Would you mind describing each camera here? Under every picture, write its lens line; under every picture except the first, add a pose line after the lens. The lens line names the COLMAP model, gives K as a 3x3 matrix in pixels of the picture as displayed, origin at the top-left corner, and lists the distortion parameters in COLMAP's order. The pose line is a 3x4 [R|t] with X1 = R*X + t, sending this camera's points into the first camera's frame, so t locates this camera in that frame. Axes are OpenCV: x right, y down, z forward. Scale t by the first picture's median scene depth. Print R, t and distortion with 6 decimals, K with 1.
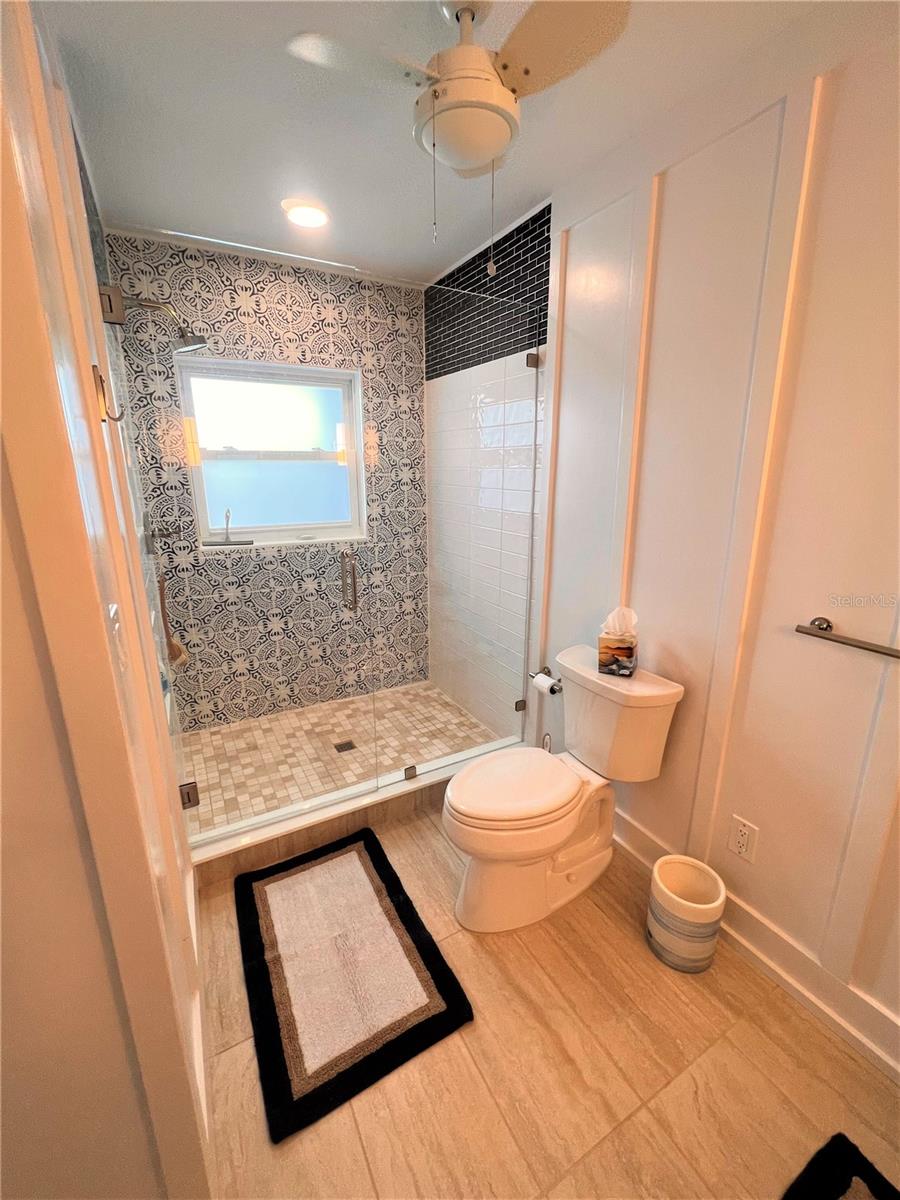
lens RADIAL K [[494.7, 0, 453.2], [0, 494.7, 597.4], [0, 0, 1]] dist [-0.002311, 0.000429]
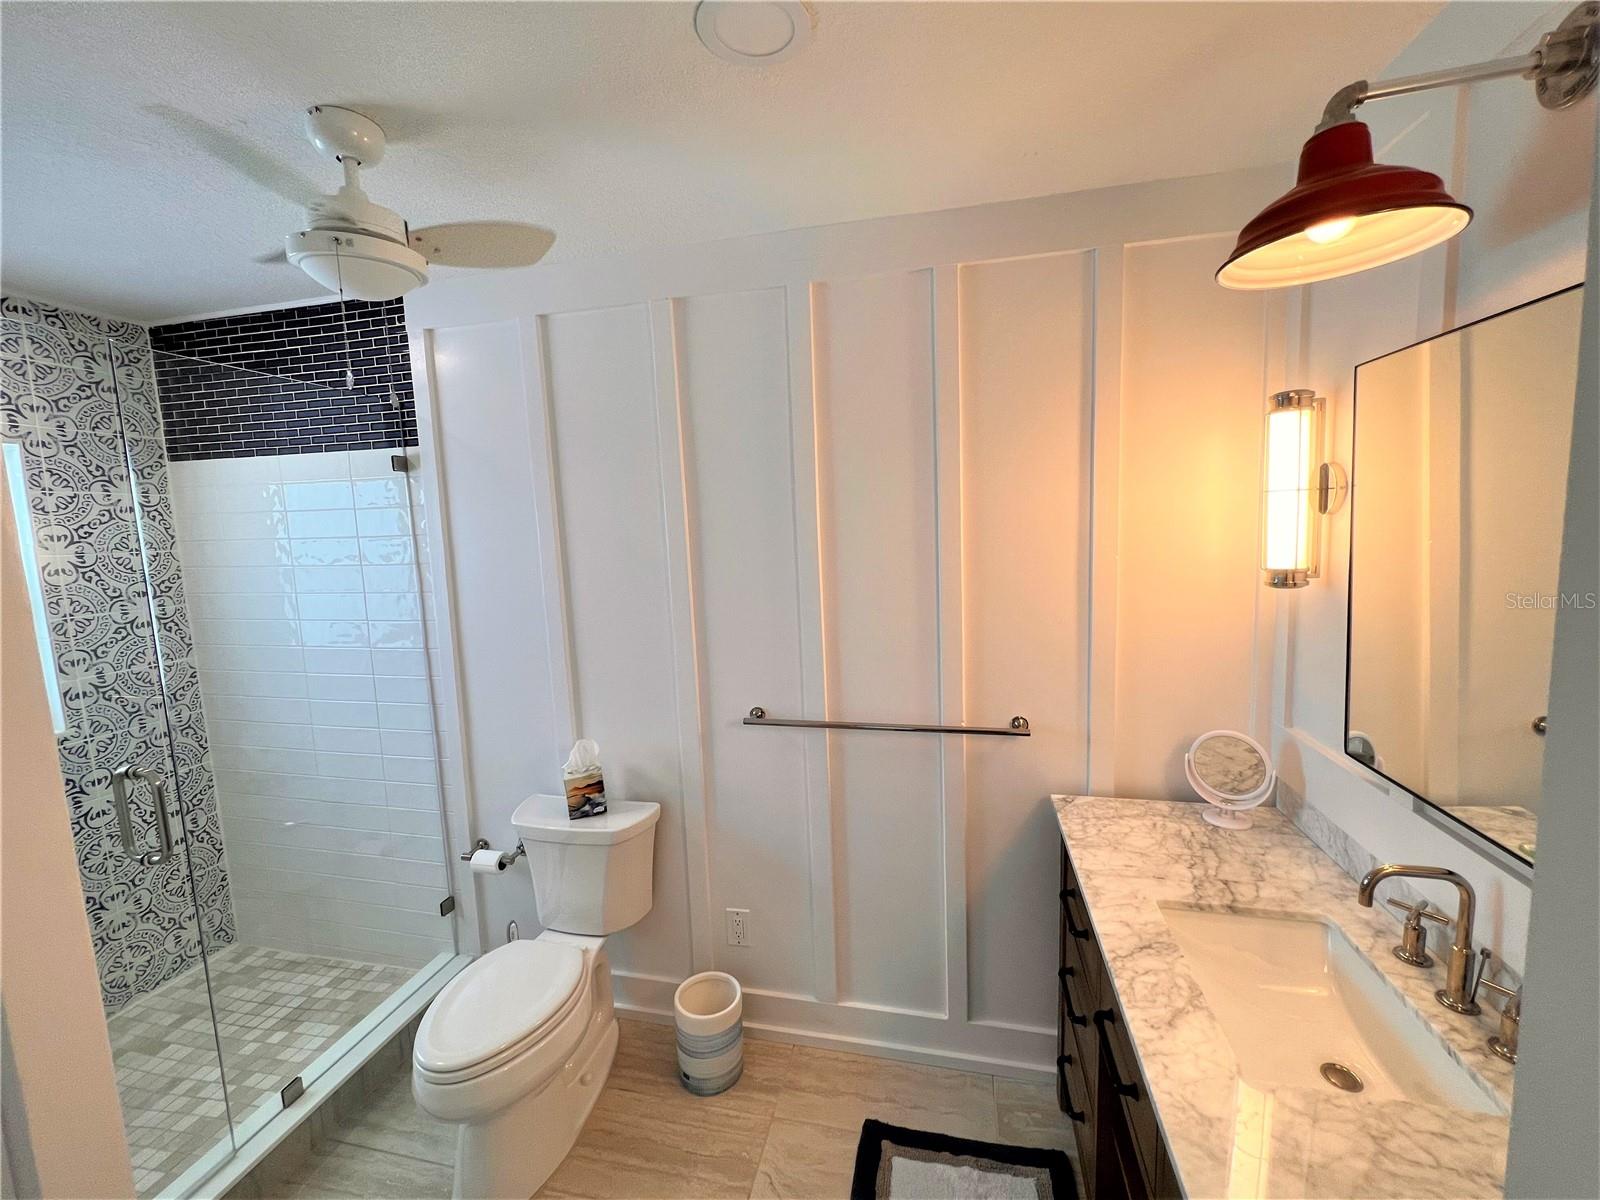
lens RADIAL K [[656.9, 0, 801.5], [0, 656.9, 598.4], [0, 0, 1]] dist [-0.000103, 0.000316]
pose [[0.673793, -0.109231, 0.730802, -0.190499], [0.218655, 0.974195, -0.055988, -0.061549], [-0.705828, 0.197518, 0.680289, -0.130539]]
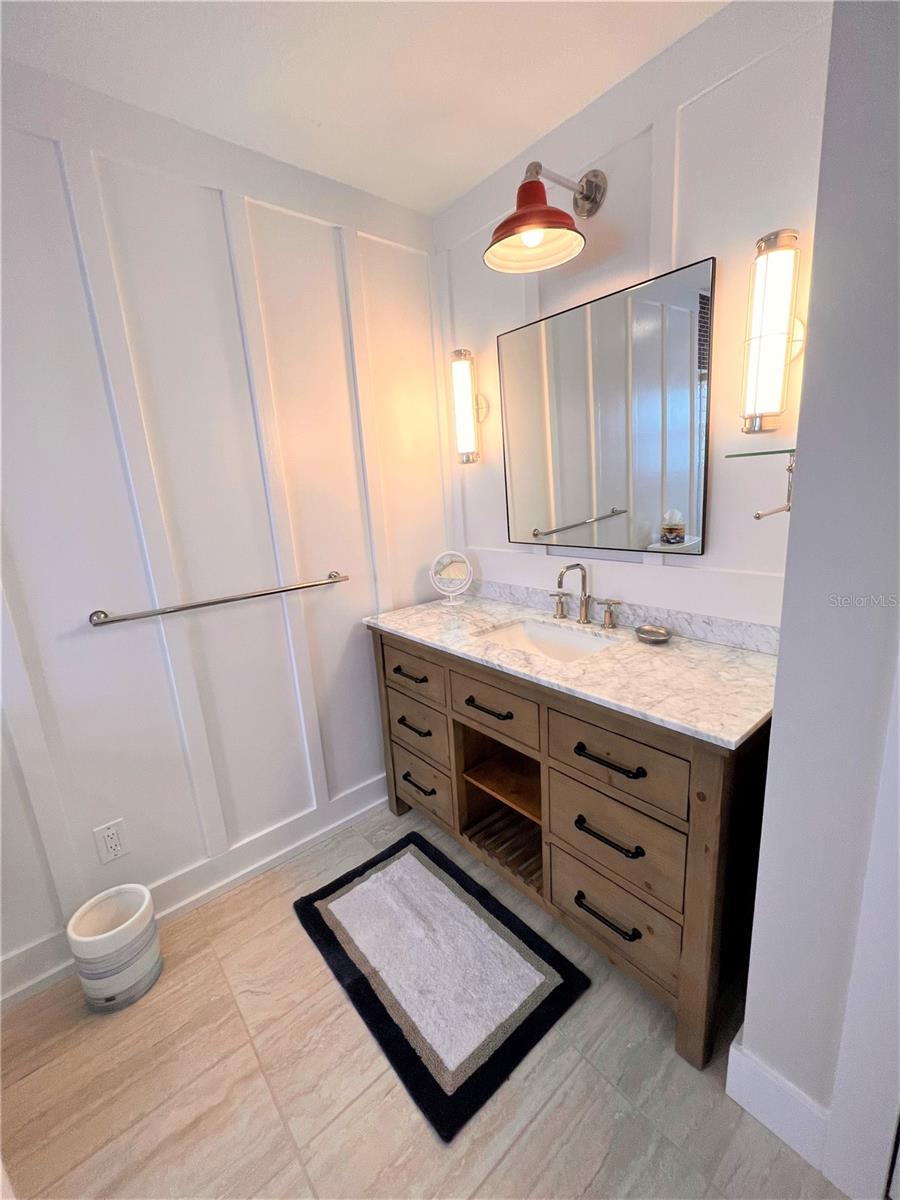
lens RADIAL K [[494.7, 0, 453.2], [0, 494.7, 597.4], [0, 0, 1]] dist [-0.002311, 0.000429]
pose [[-0.188211, -0.209279, 0.959572, -0.300381], [0.303683, 0.916752, 0.259505, -0.019440], [-0.933999, 0.340247, -0.108989, 0.193226]]
